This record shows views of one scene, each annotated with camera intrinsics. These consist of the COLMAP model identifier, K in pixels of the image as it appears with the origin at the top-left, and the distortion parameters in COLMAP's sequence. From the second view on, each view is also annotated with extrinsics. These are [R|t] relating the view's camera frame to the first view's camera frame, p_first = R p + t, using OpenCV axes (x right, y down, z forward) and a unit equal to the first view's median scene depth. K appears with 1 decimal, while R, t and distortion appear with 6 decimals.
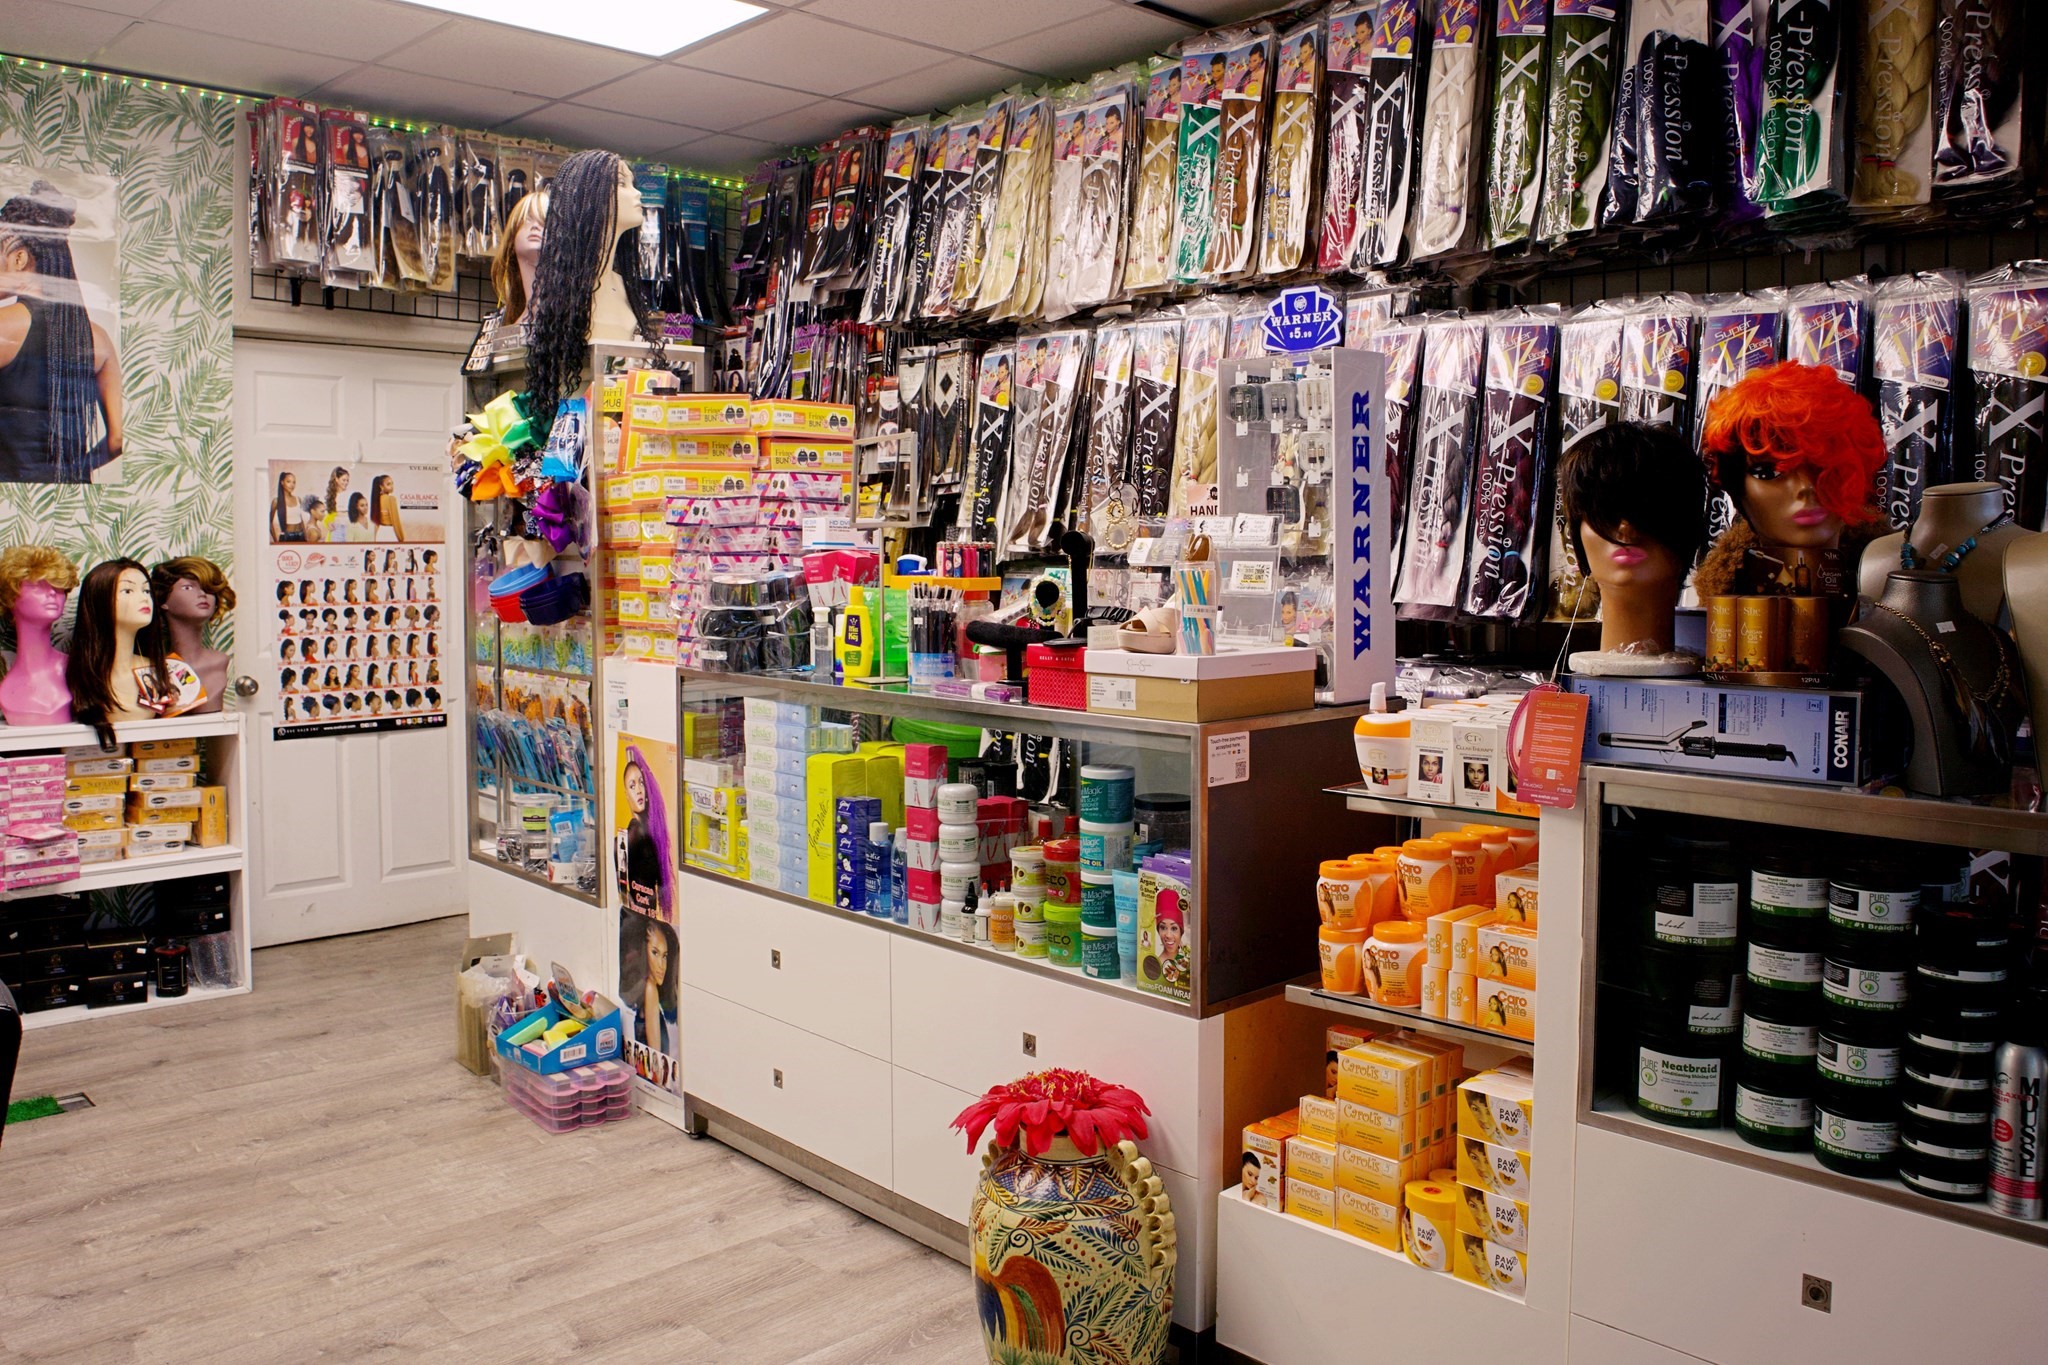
lens RADIAL K [[1695.8, 0, 1030.0], [0, 1695.8, 555.5], [0, 0, 1]] dist [-0.121247, 0.110012]
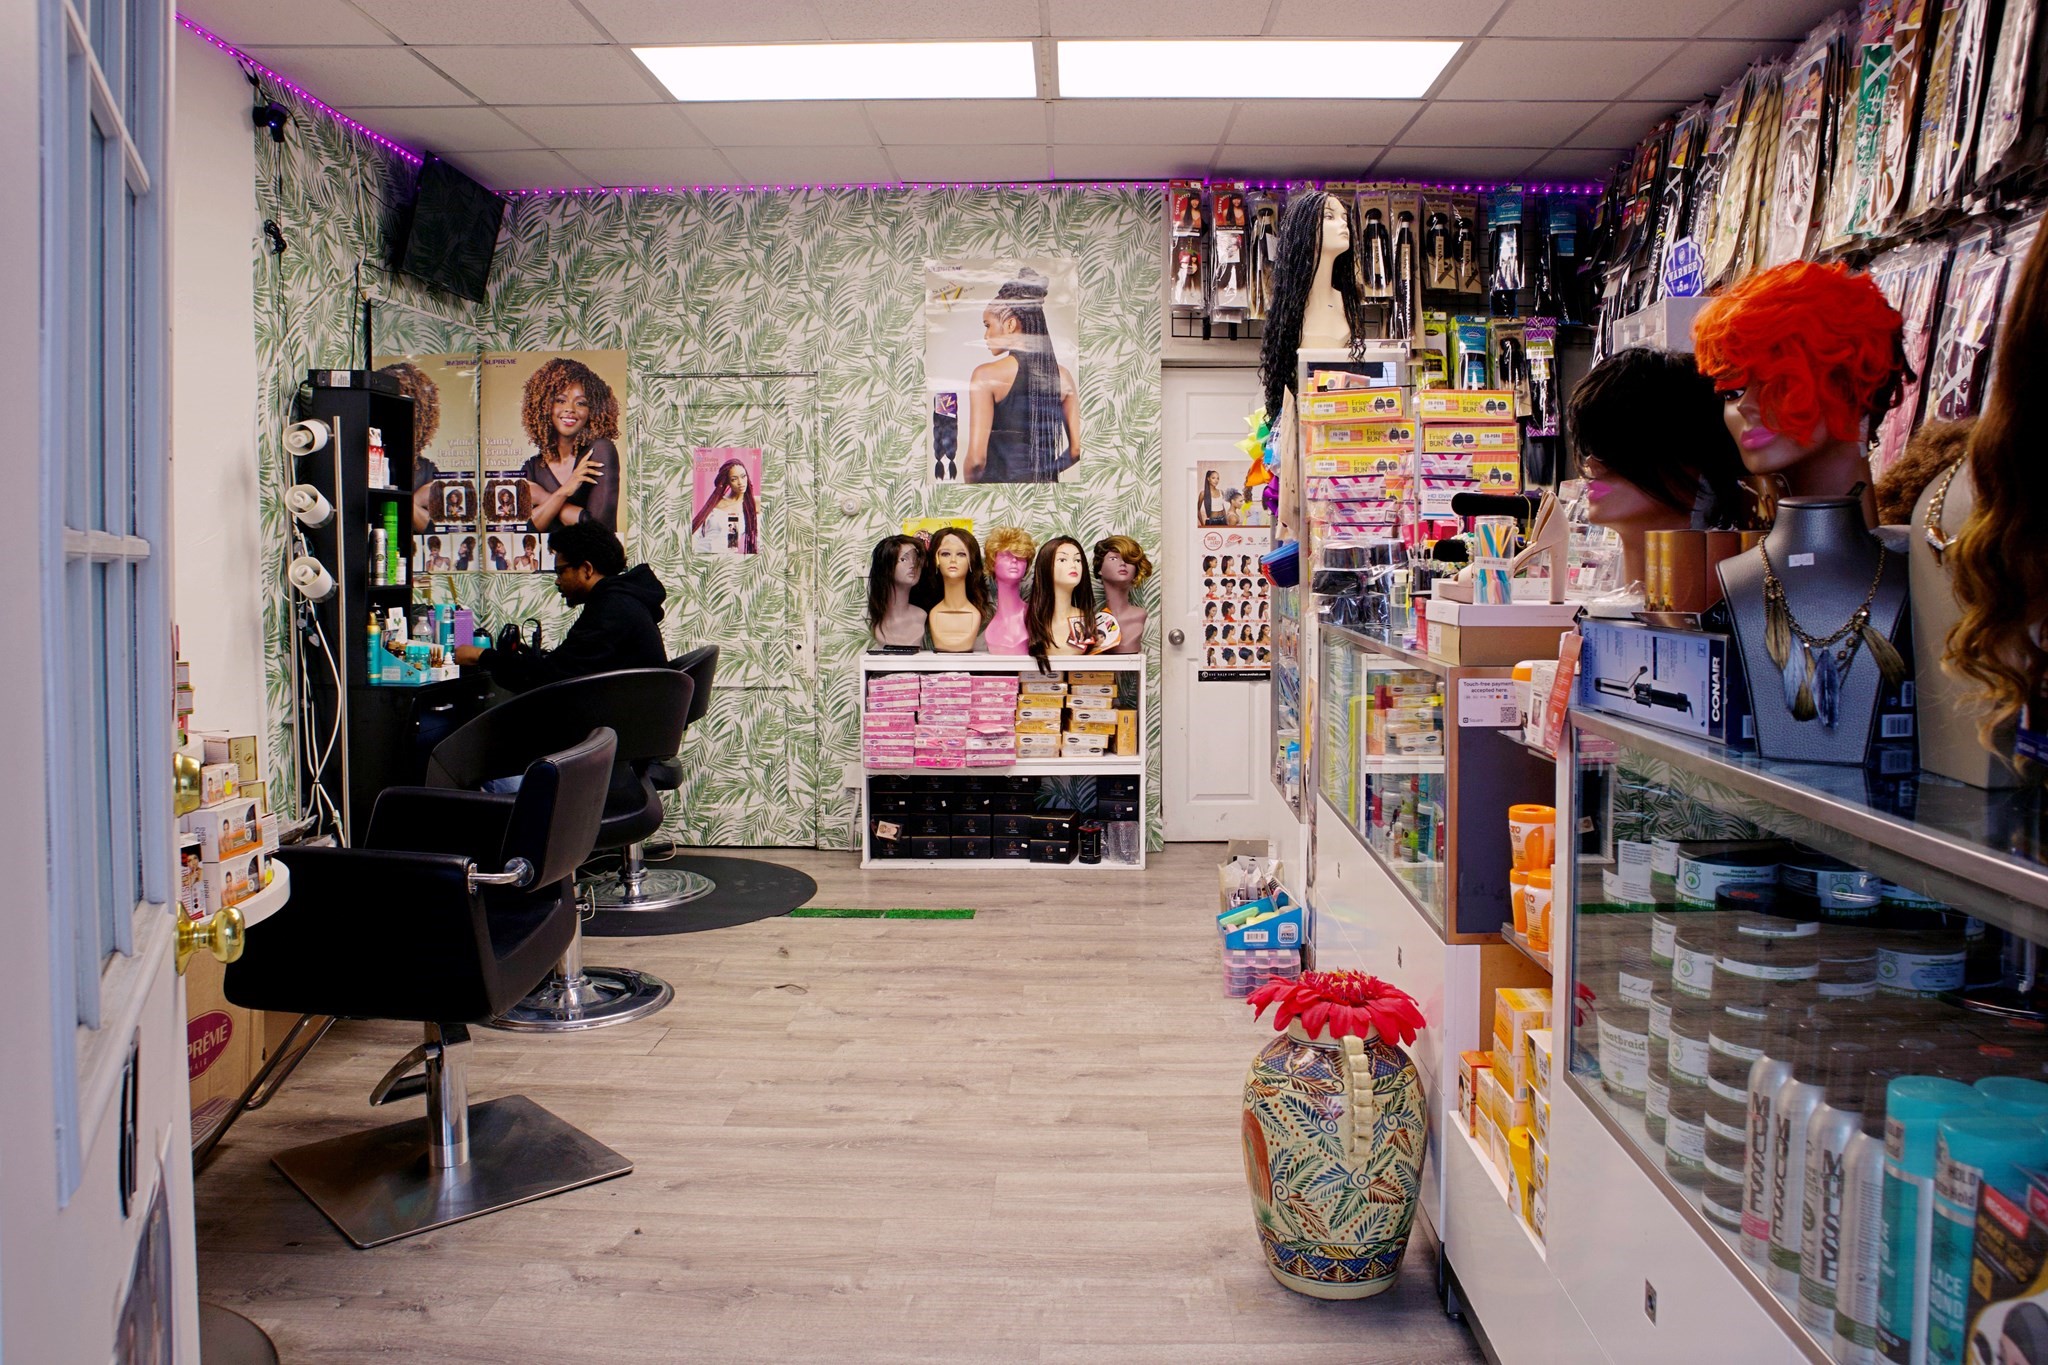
lens RADIAL K [[1565.3, 0, 1025.0], [0, 1565.3, 525.2], [0, 0, 1]] dist [-0.116711, 0.152241]
pose [[0.709127, -0.009419, -0.705018, 0.340239], [-0.004941, 0.999820, -0.018327, 0.016513], [0.705063, 0.016480, 0.708953, 0.061275]]
